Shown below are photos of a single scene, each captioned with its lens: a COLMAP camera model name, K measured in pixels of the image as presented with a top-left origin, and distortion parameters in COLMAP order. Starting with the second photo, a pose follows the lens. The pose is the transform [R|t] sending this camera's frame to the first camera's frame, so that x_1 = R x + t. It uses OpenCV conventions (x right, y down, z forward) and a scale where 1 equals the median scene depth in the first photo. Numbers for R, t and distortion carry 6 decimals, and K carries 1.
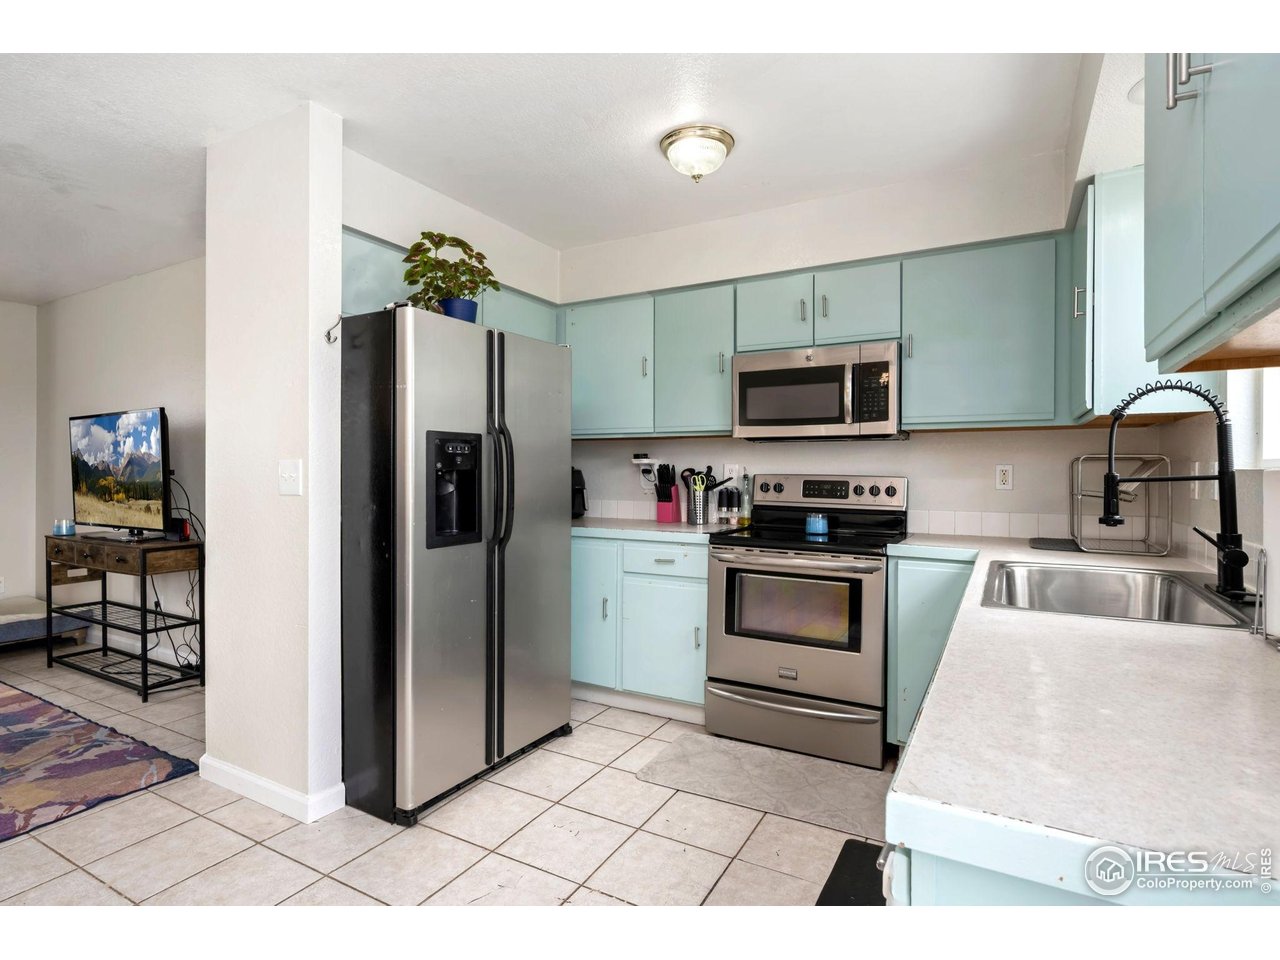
lens RADIAL K [[653.2, 0, 639.3], [0, 653.2, 473.6], [0, 0, 1]] dist [-0.001511, 0.000229]
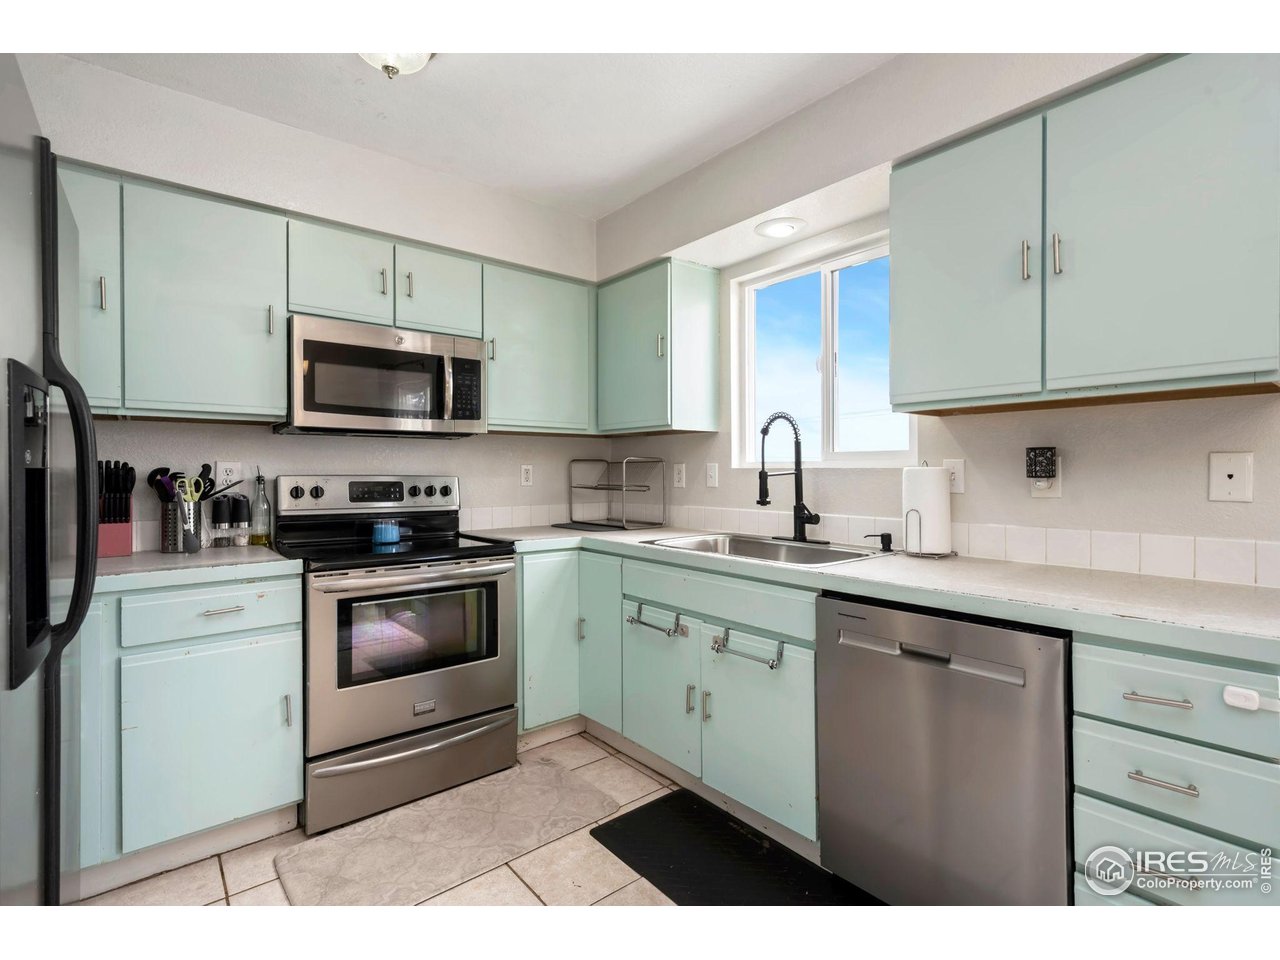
lens RADIAL K [[611.9, 0, 636.2], [0, 611.9, 471.9], [0, 0, 1]] dist [0.000632, -0.000010]
pose [[0.370267, -0.006420, 0.928903, -0.366900], [0.007896, 0.999962, 0.003764, -0.002884], [-0.928892, 0.005941, 0.370304, 0.394962]]
